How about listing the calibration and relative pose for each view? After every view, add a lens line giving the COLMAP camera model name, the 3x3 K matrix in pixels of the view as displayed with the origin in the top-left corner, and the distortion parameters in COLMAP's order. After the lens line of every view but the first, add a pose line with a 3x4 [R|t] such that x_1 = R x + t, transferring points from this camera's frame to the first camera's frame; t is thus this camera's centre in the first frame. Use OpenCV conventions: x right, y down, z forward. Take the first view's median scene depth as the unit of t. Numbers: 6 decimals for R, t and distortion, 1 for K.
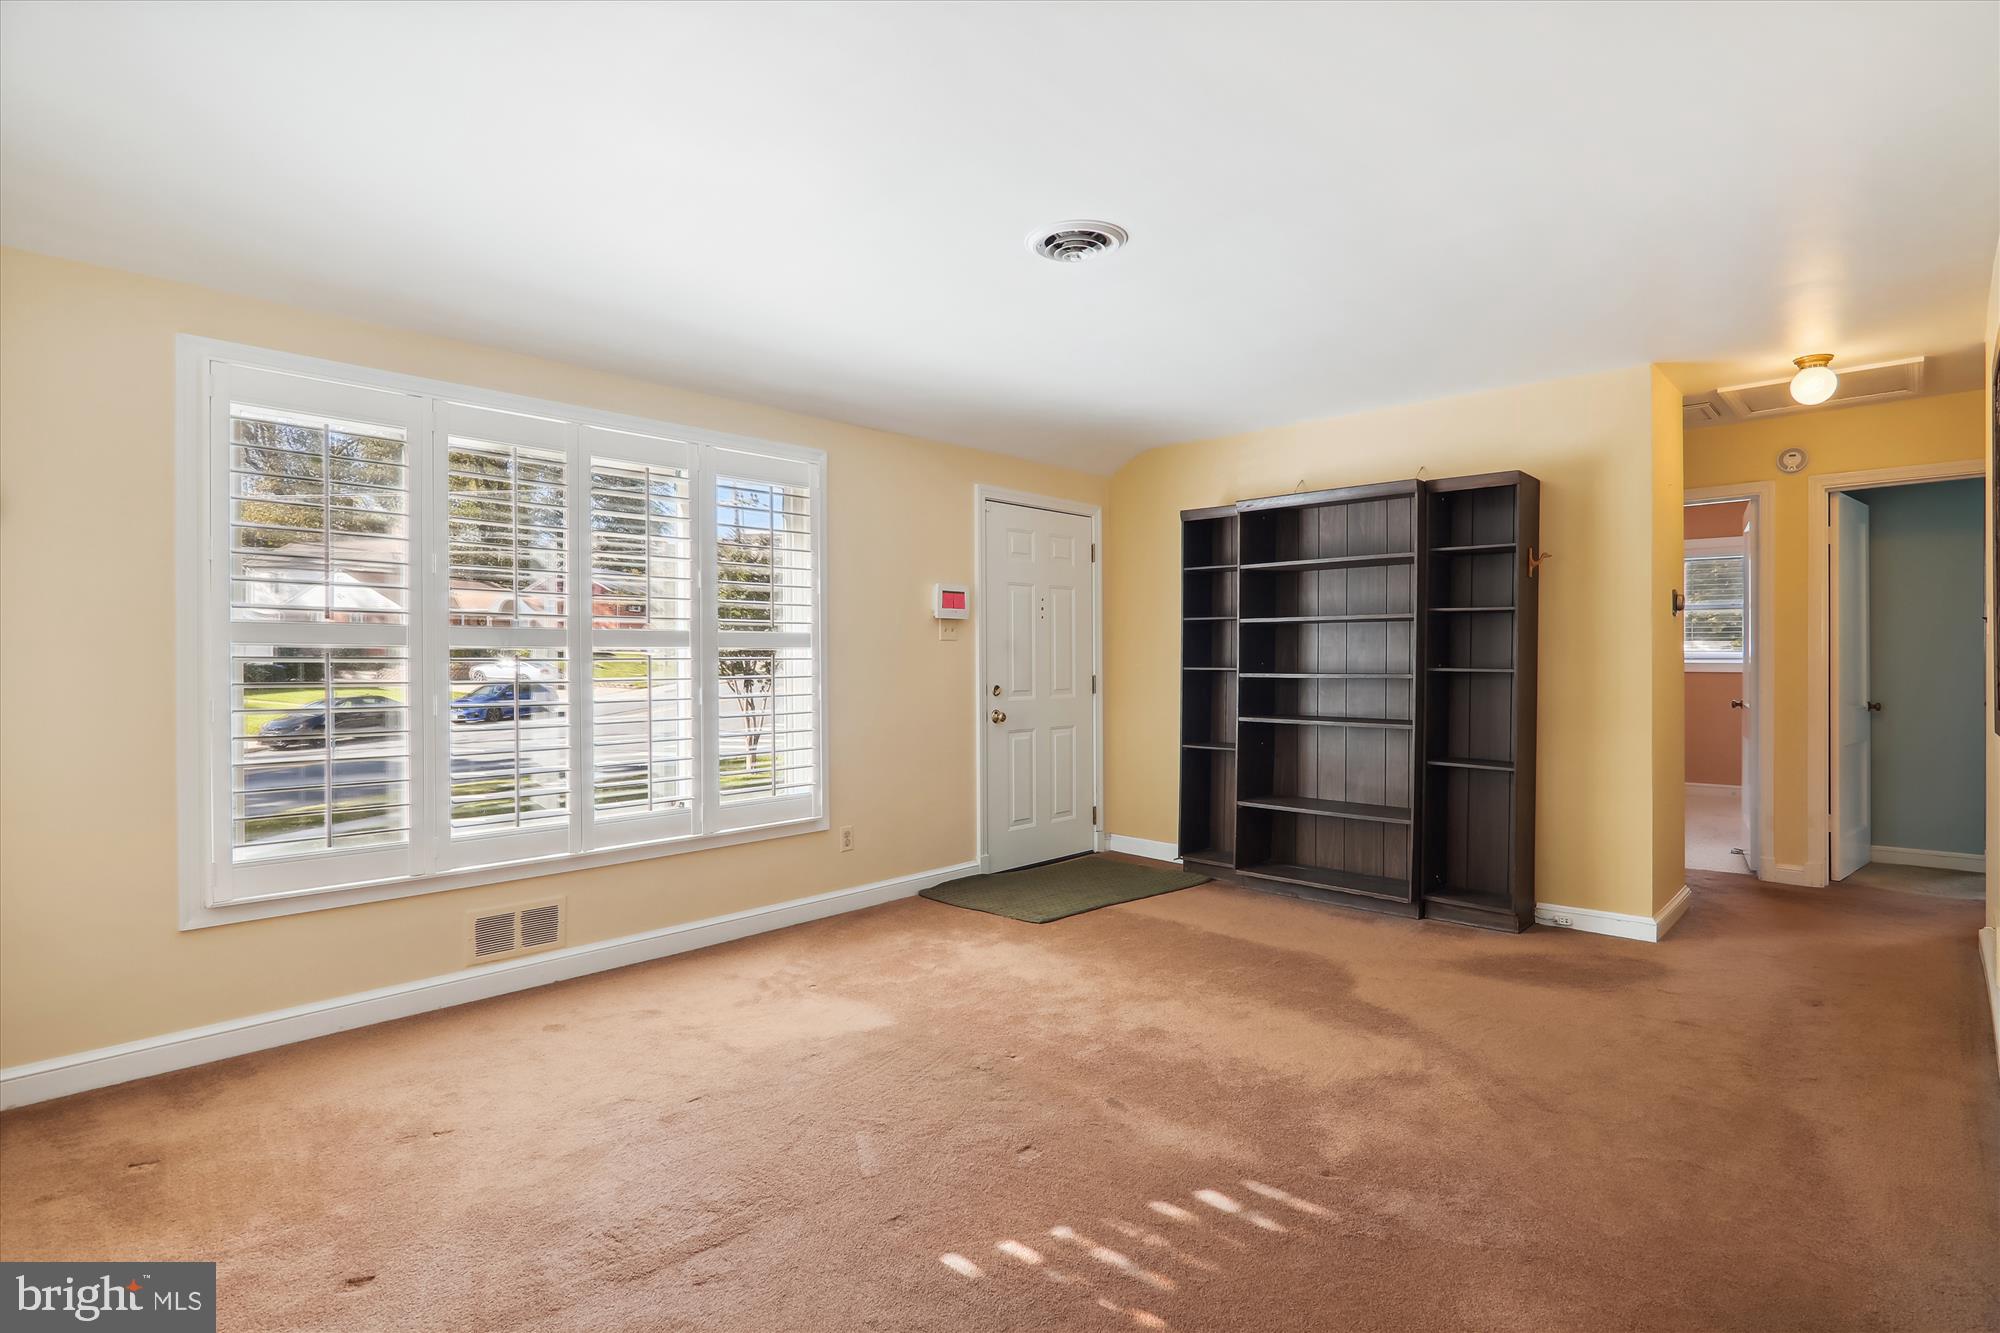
lens RADIAL K [[971.3, 0, 1003.9], [0, 971.3, 661.2], [0, 0, 1]] dist [-0.010045, 0.001253]
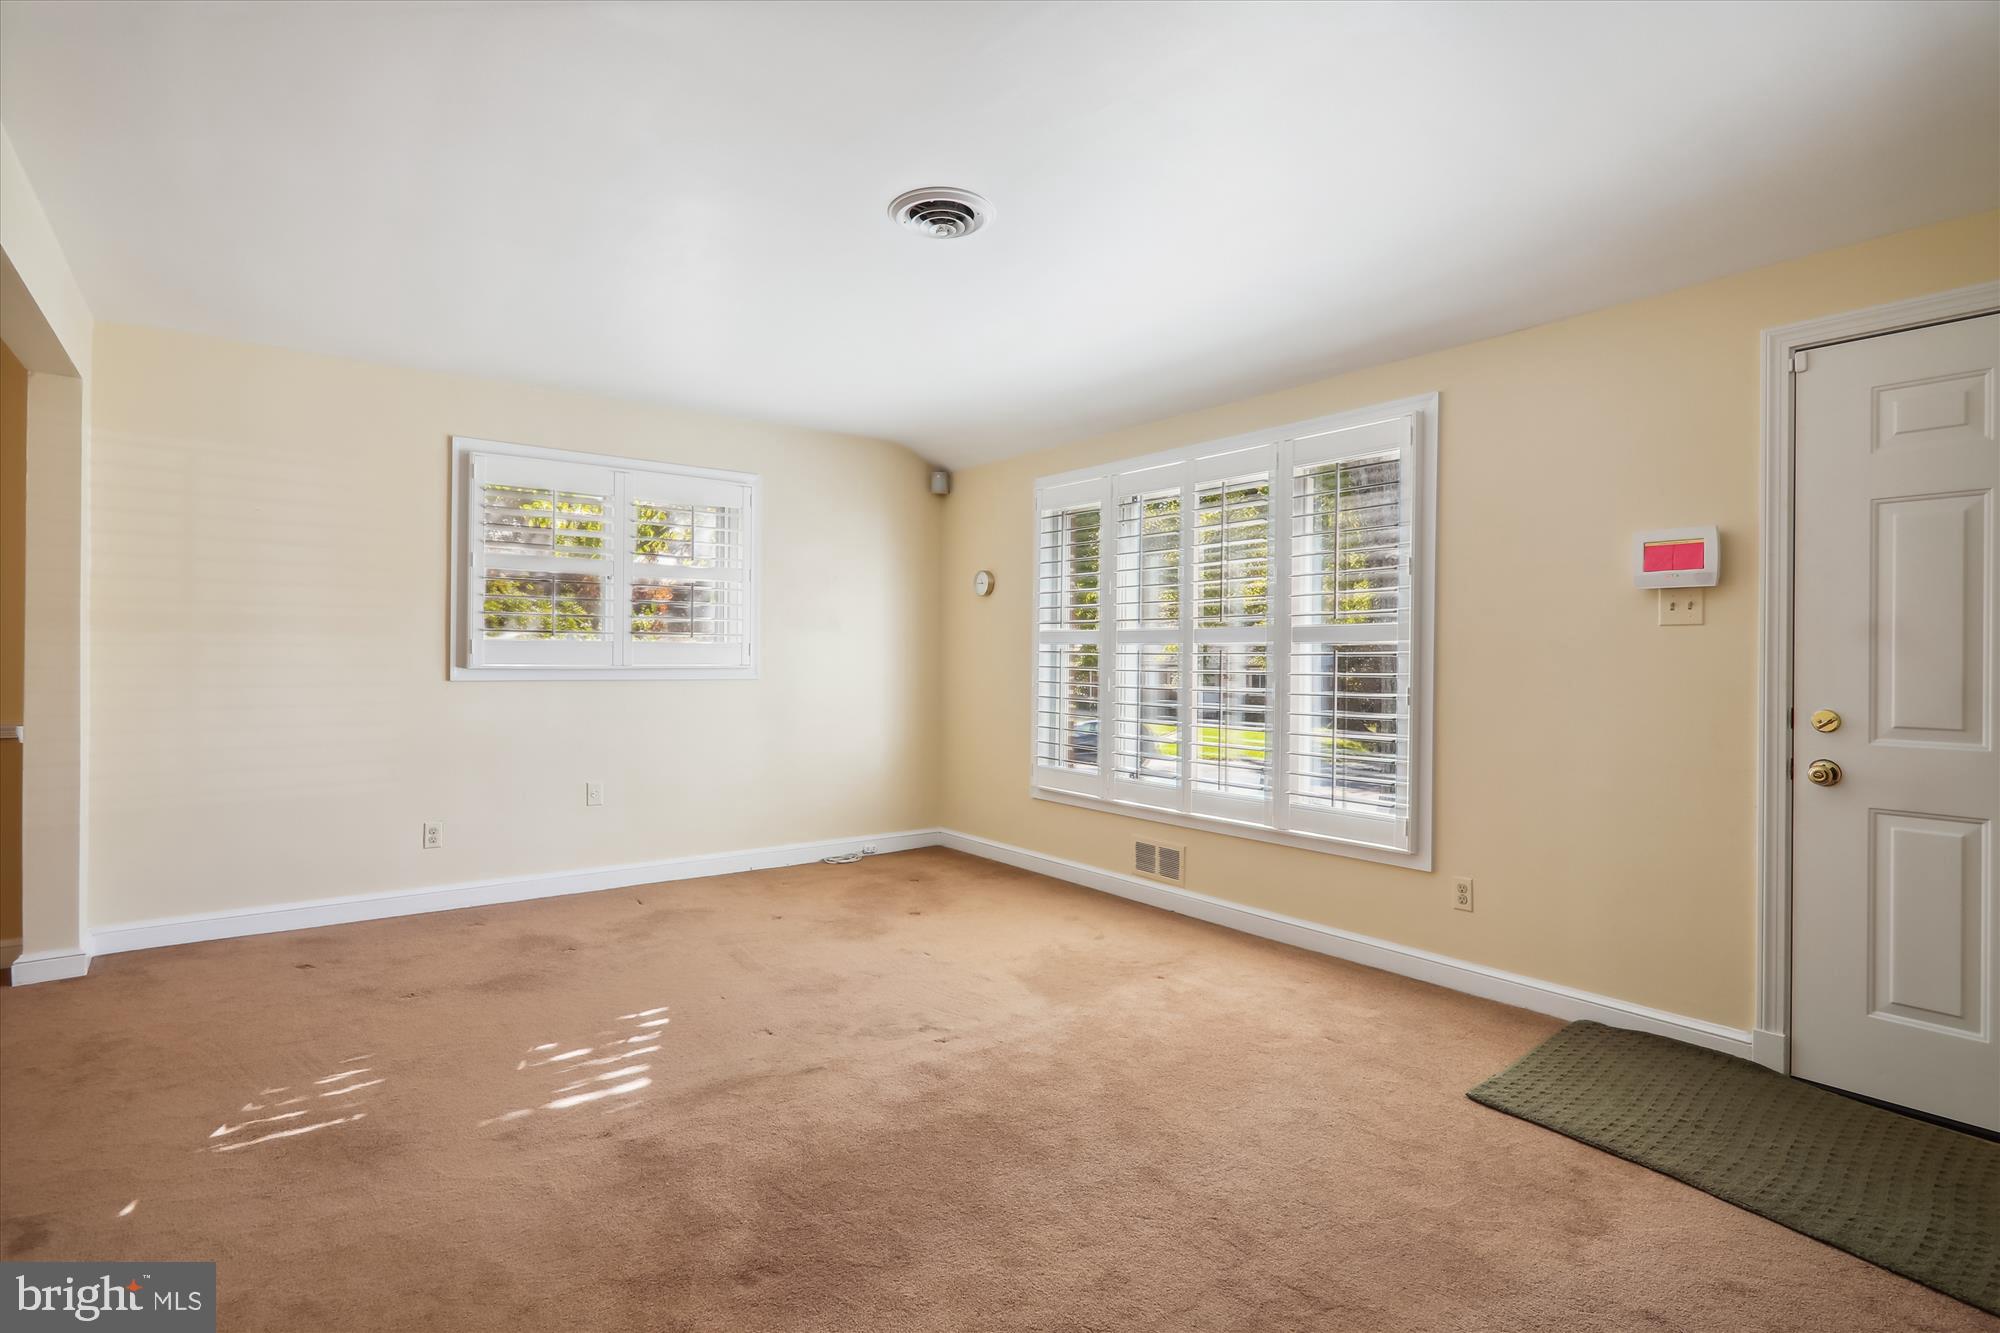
lens RADIAL K [[971.3, 0, 999.5], [0, 971.3, 666.4], [0, 0, 1]] dist [-0.010045, 0.001253]
pose [[-0.150490, 0.011420, -0.988546, 0.707748], [-0.010908, 0.999853, 0.013212, -0.000430], [0.988551, 0.012772, -0.150343, 0.840036]]
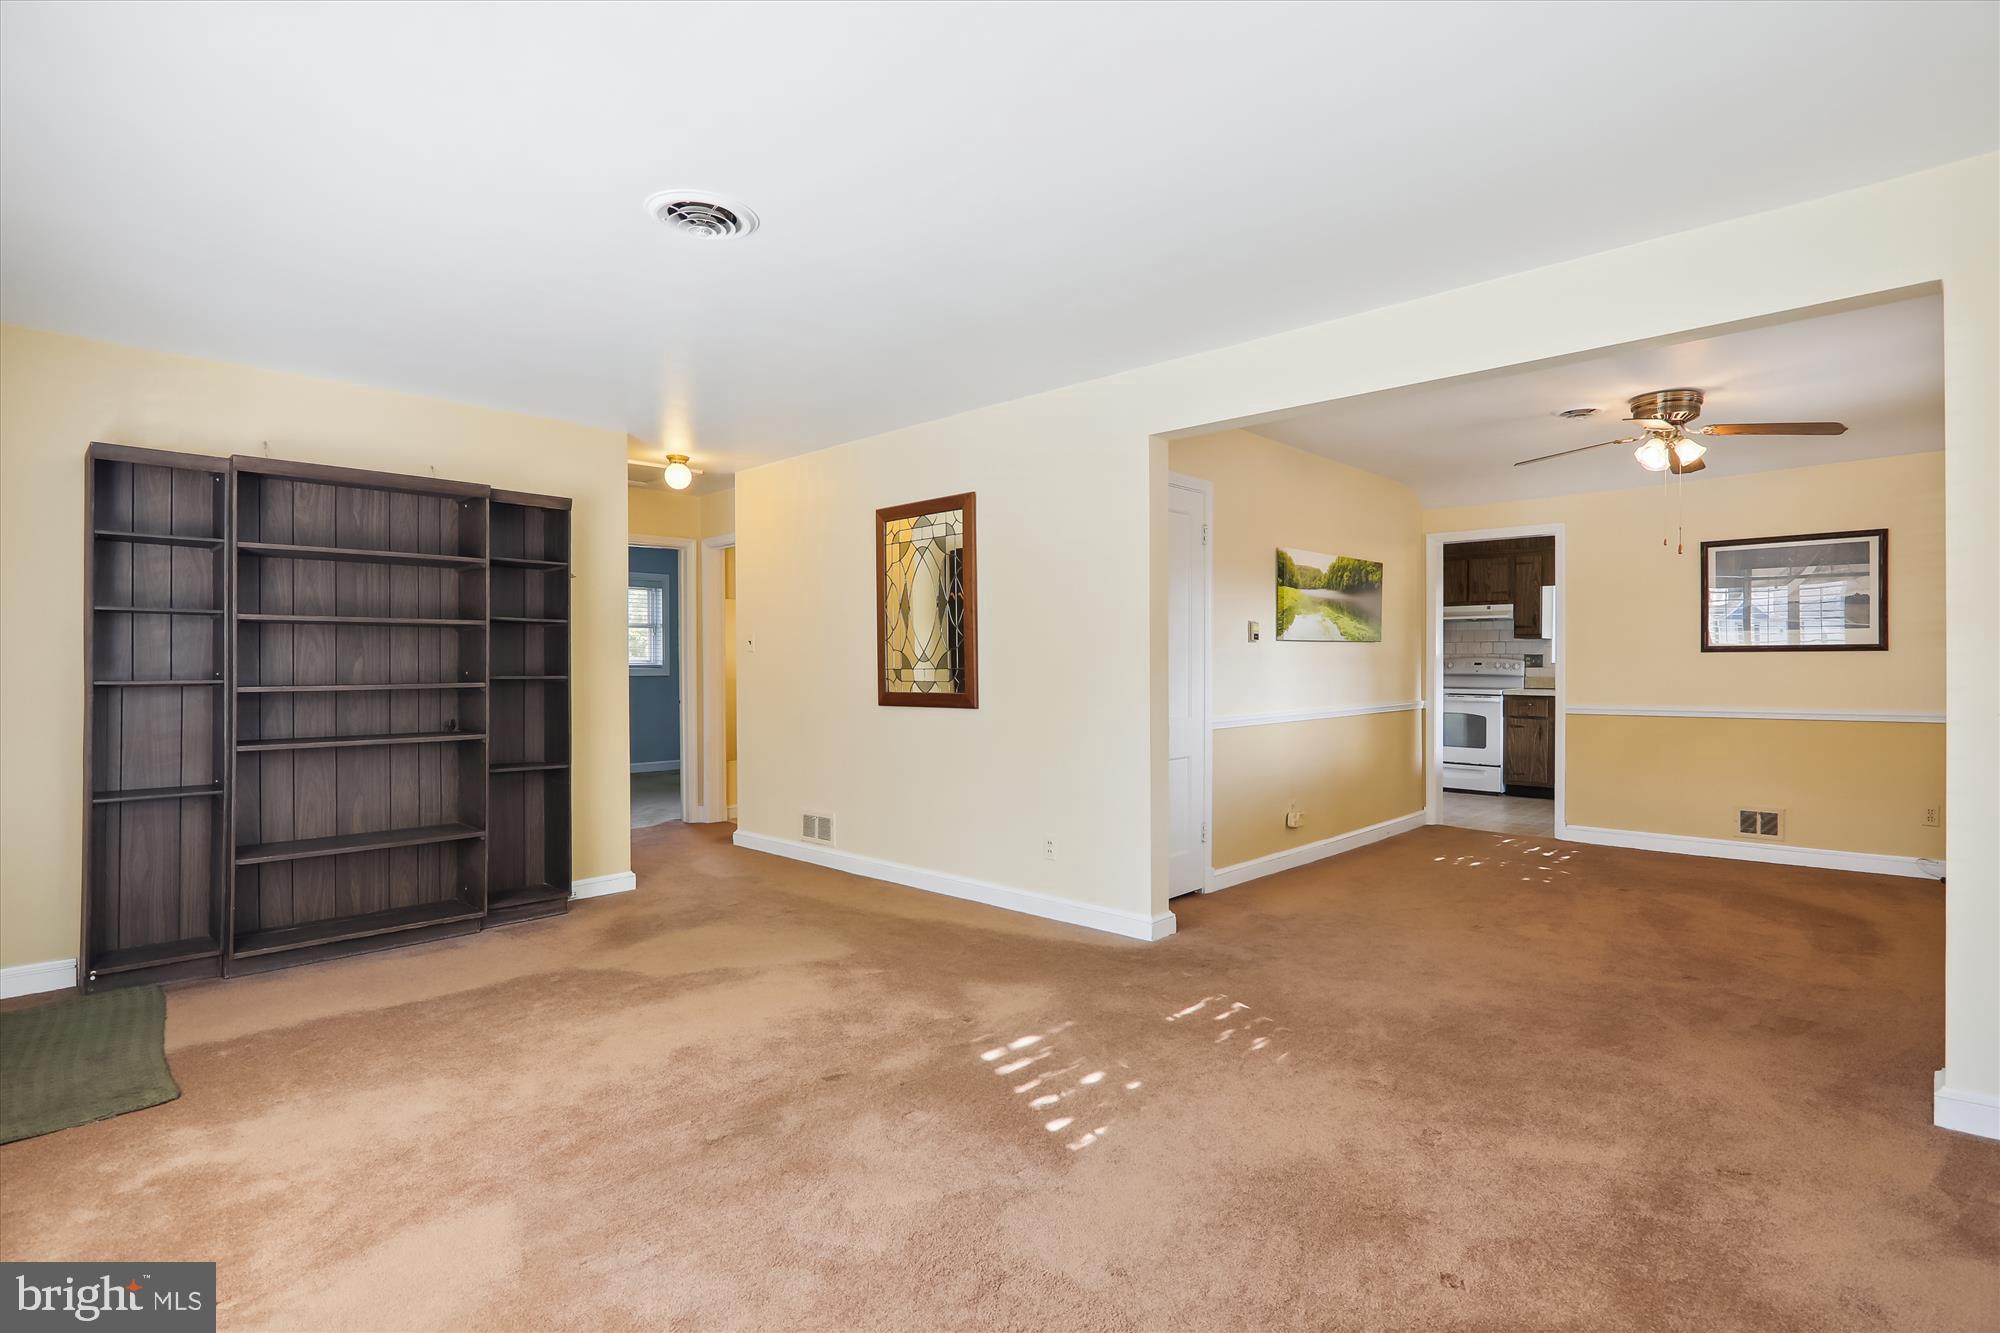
lens RADIAL K [[971.3, 0, 1008.1], [0, 971.3, 661.6], [0, 0, 1]] dist [-0.010045, 0.001253]
pose [[0.012447, 0.005951, 0.999905, -0.598261], [0.006089, 0.999963, -0.006027, 0.001284], [-0.999904, 0.006163, 0.012411, 0.490538]]
